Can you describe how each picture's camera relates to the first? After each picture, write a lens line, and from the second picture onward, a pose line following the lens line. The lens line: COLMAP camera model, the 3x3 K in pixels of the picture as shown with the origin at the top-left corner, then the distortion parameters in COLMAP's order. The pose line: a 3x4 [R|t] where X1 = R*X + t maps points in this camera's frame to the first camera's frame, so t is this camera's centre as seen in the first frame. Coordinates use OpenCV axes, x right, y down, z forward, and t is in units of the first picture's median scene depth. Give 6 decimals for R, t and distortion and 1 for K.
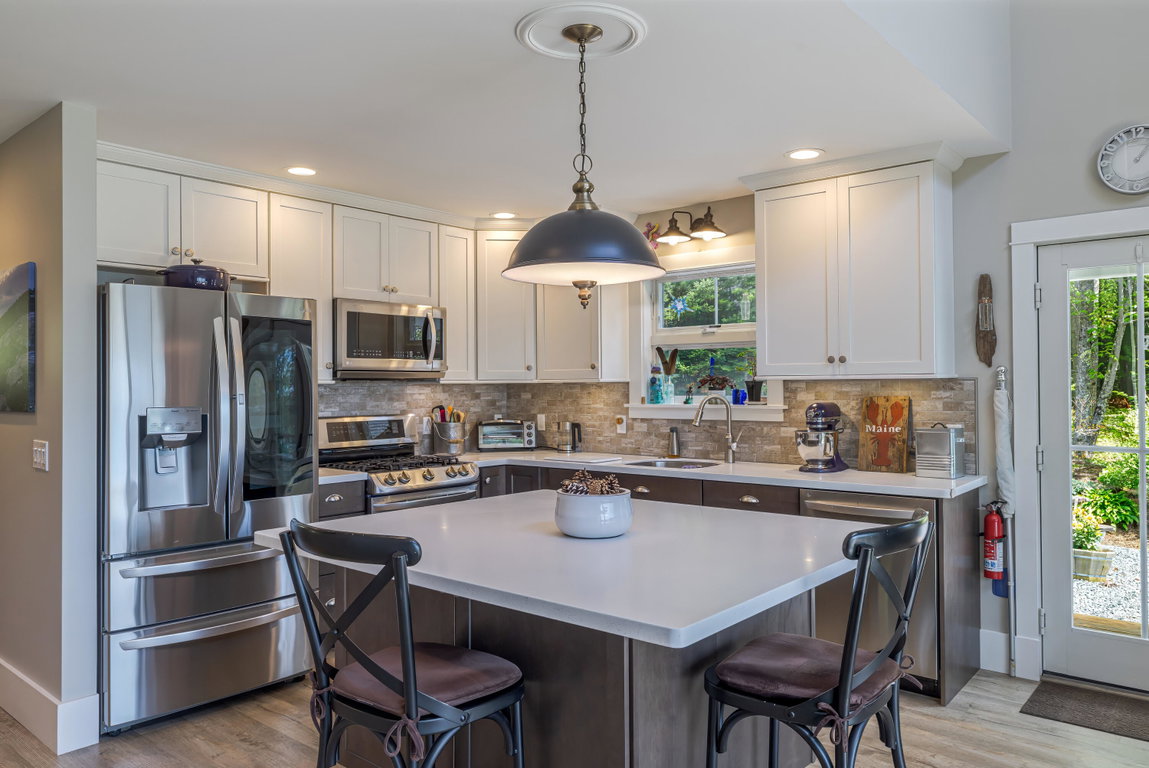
lens RADIAL K [[810.1, 0, 569.9], [0, 810.1, 386.6], [0, 0, 1]] dist [-0.027106, 0.006008]
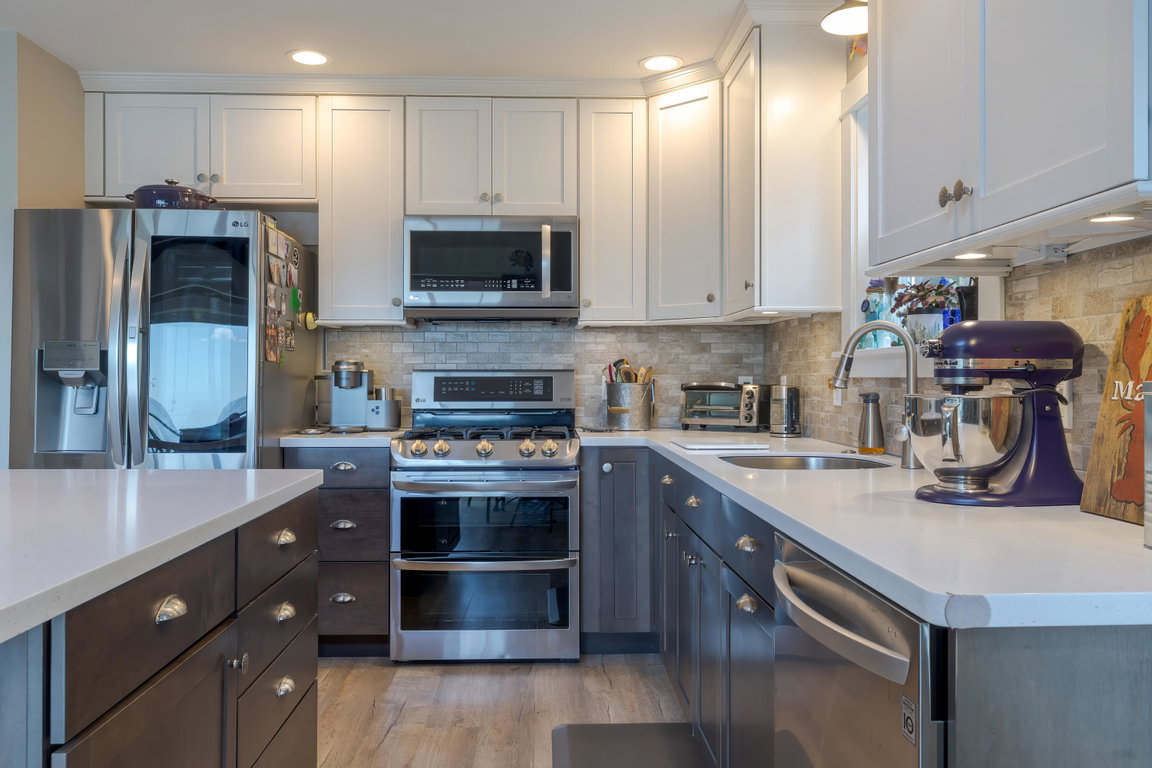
lens RADIAL K [[876.8, 0, 574.1], [0, 876.8, 374.8], [0, 0, 1]] dist [-0.009513, 0.000490]
pose [[0.681818, 0.005389, -0.731502, 0.449964], [-0.005938, 0.999981, 0.001833, 0.043199], [0.731497, 0.003094, 0.681837, 0.546463]]
